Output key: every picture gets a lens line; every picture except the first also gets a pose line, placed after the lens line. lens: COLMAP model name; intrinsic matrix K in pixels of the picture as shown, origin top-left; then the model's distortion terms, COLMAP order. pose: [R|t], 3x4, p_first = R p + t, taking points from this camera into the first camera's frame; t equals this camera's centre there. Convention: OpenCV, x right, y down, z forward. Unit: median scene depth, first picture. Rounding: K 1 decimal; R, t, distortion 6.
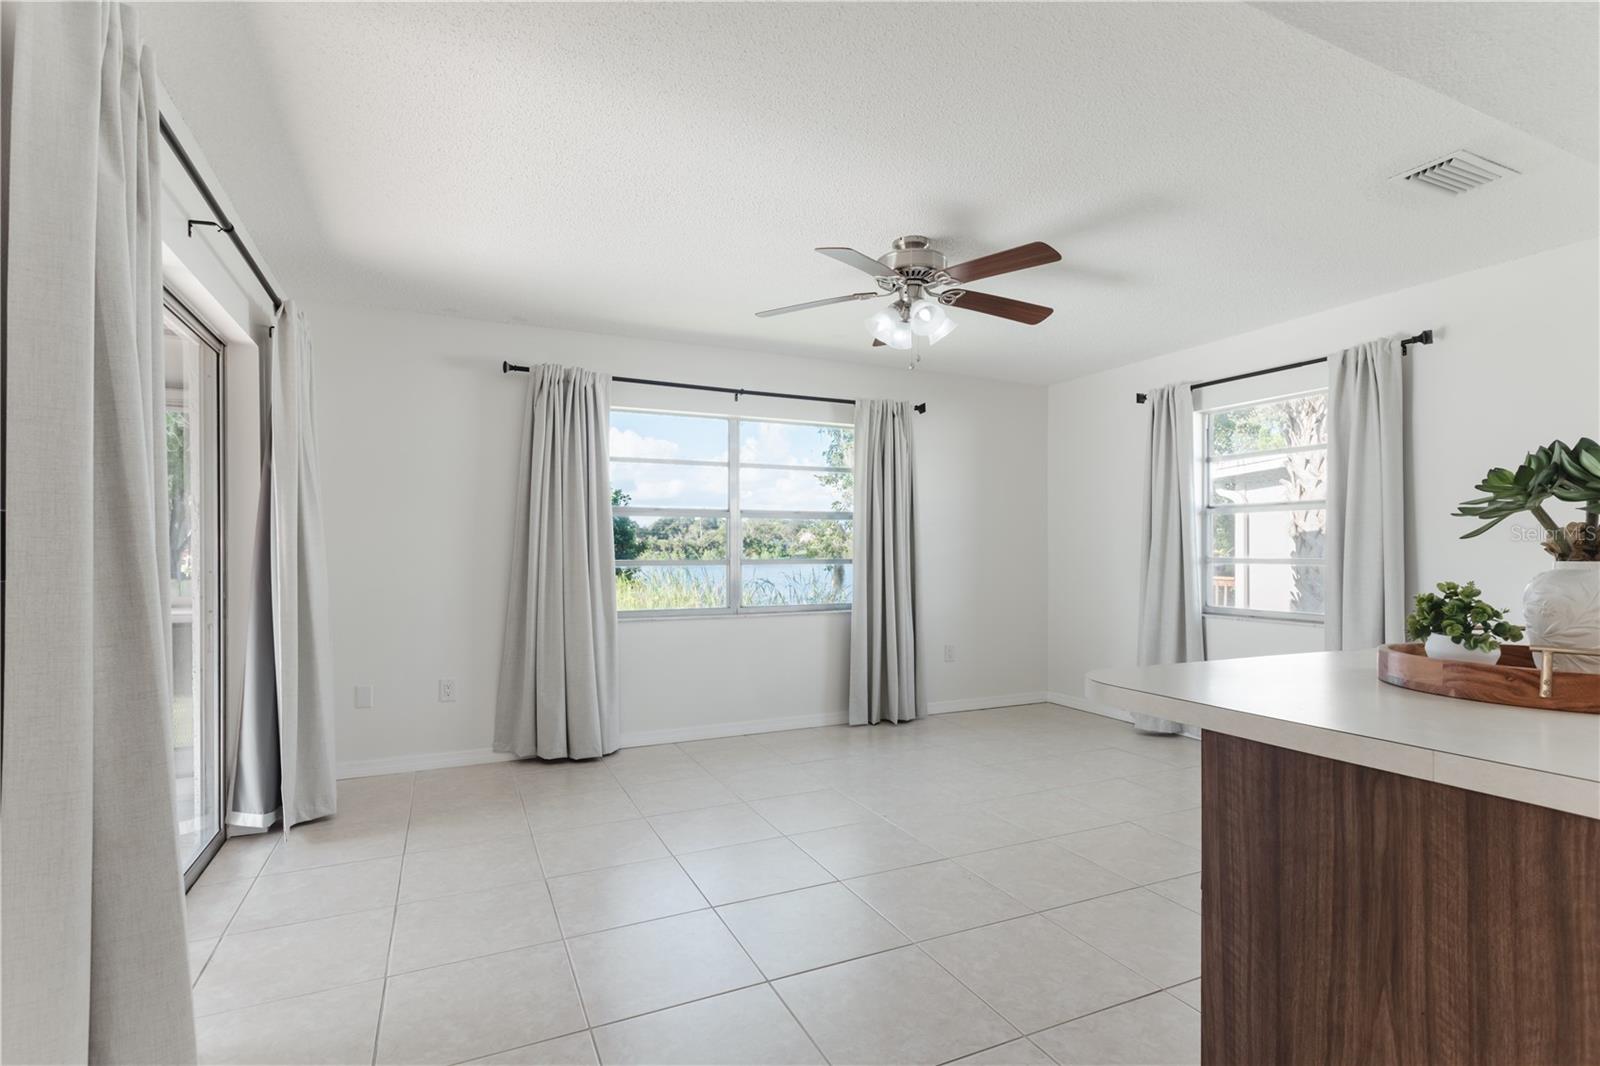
lens RADIAL K [[740.8, 0, 779.3], [0, 740.8, 557.9], [0, 0, 1]] dist [0.000975, -0.000602]
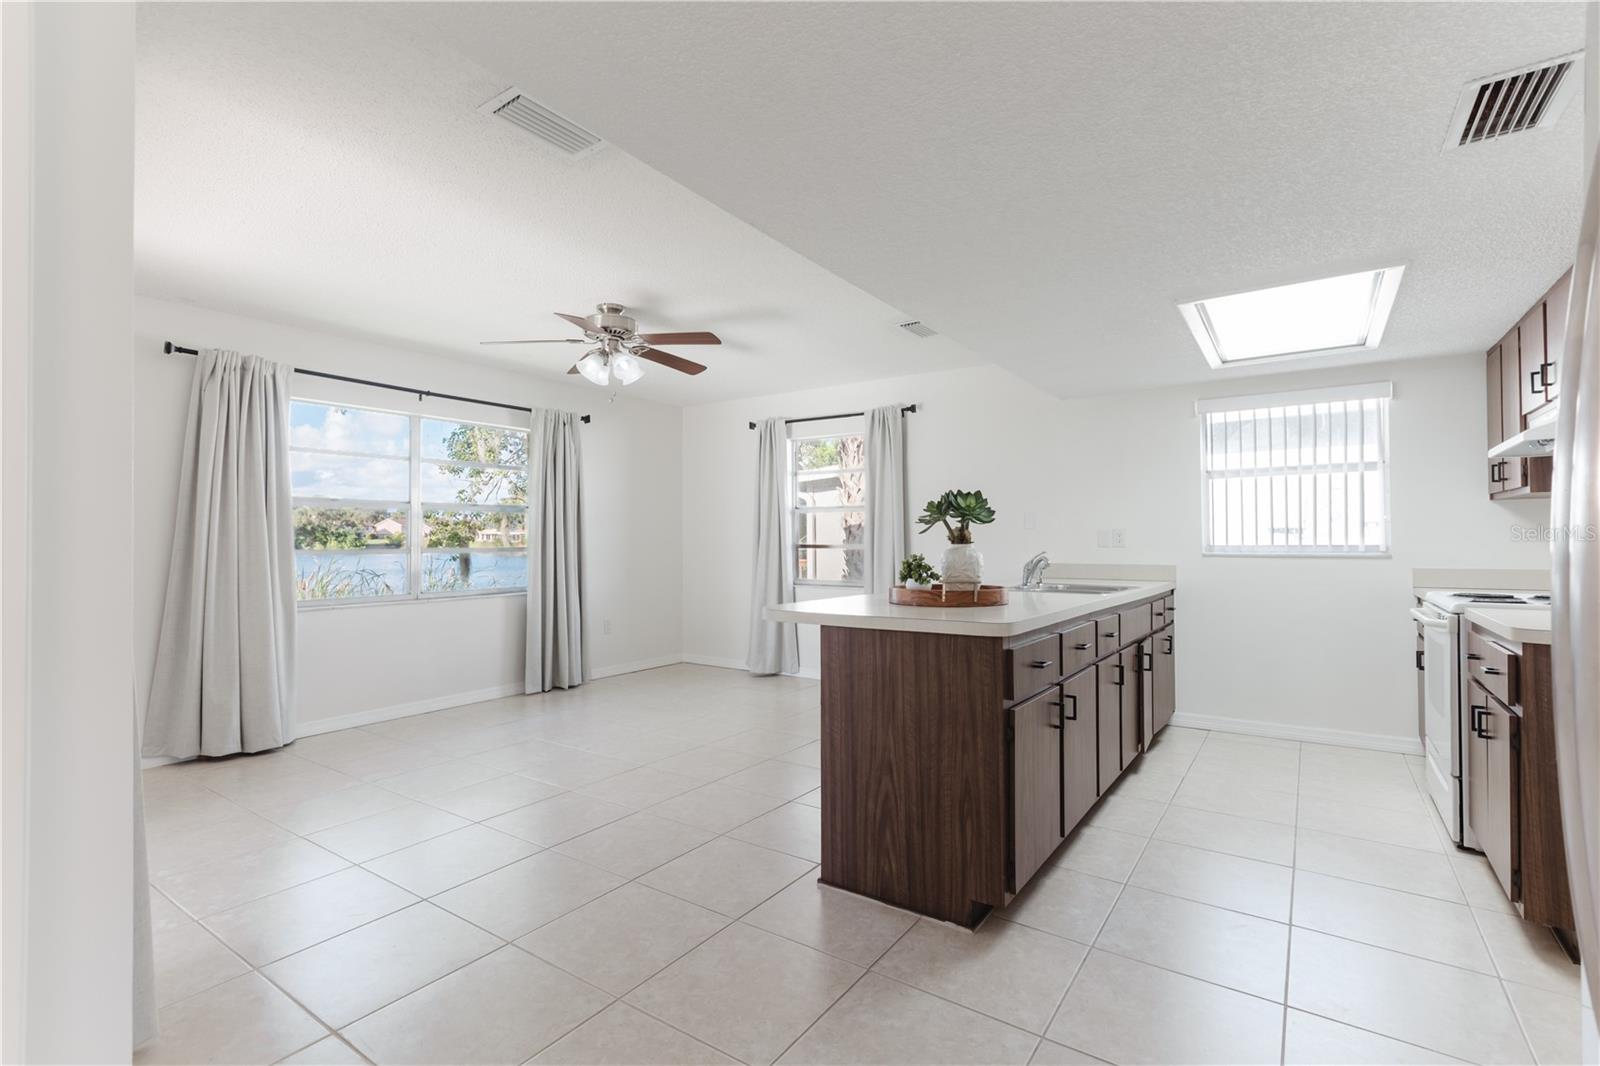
lens RADIAL K [[726.9, 0, 800.0], [0, 726.9, 533.0], [0, 0, 1]] dist [0.001595, -0.001258]
pose [[0.852424, 0.002296, 0.522846, -0.461729], [0.007262, 0.999842, -0.016230, 0.002949], [-0.522801, 0.017632, 0.852273, -0.601550]]
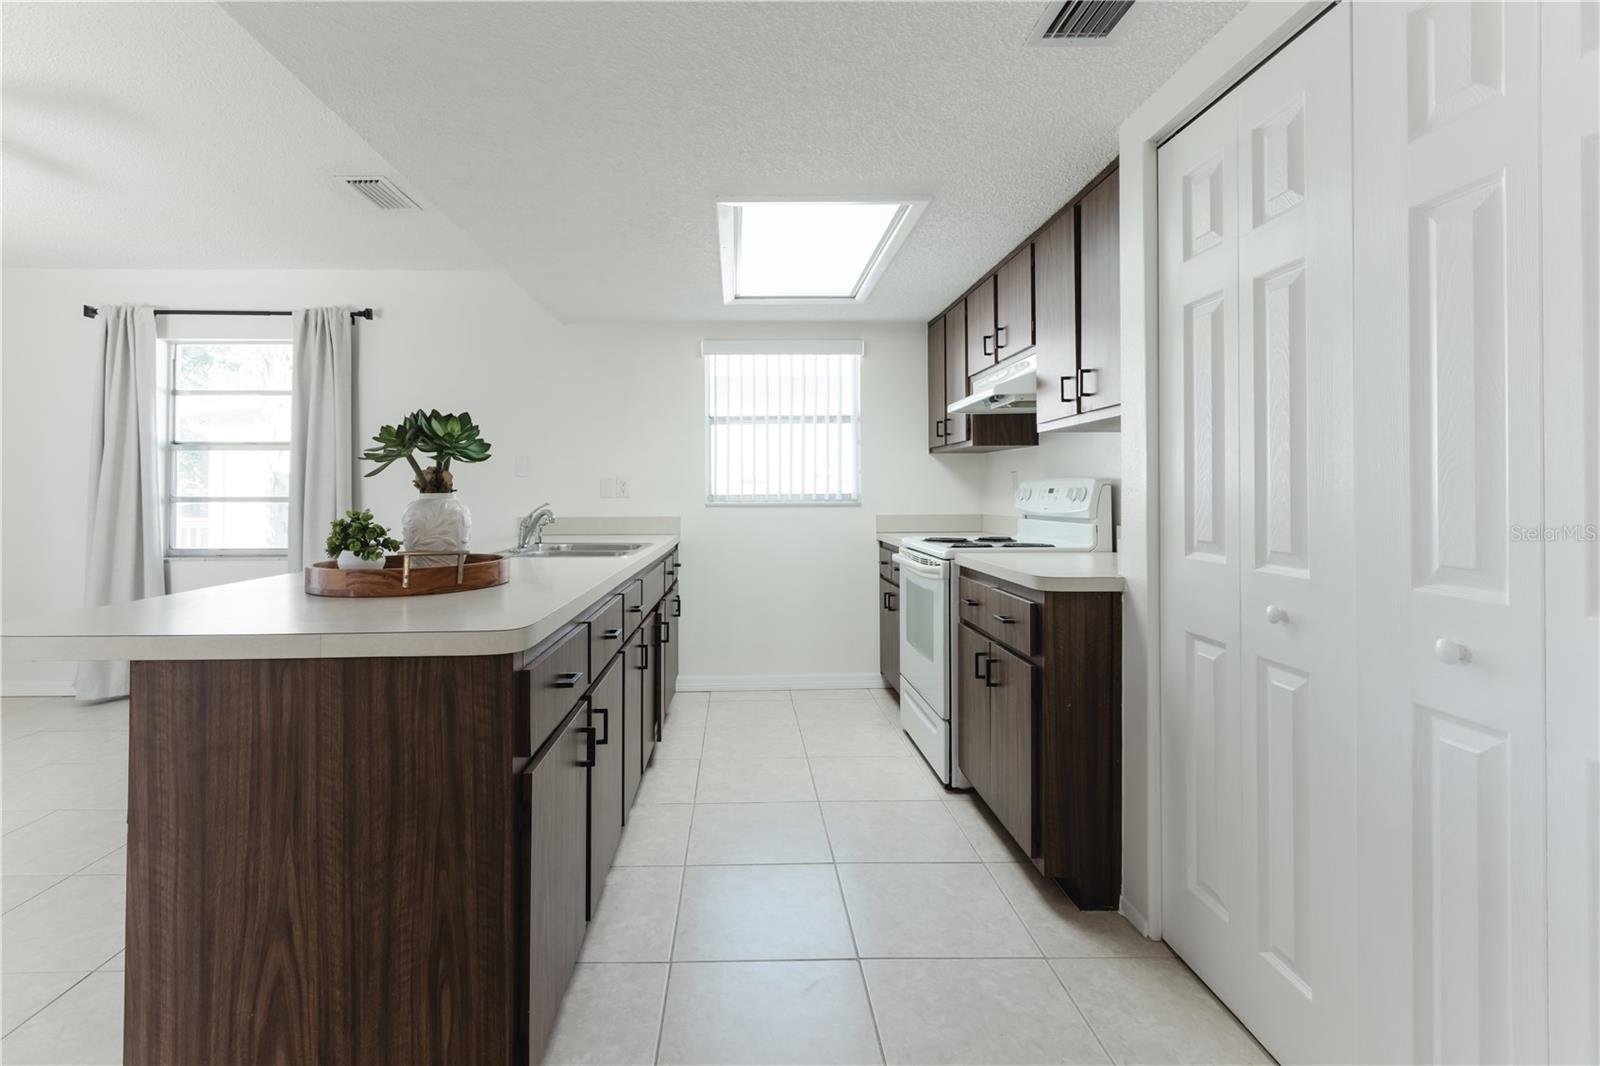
lens RADIAL K [[751.1, 0, 751.9], [0, 751.1, 467.6], [0, 0, 1]] dist [0.002606, -0.001730]
pose [[0.389402, 0.025705, 0.920709, -0.040430], [0.011536, 0.999396, -0.032780, 0.009590], [-0.920996, 0.023386, 0.388870, -0.154217]]
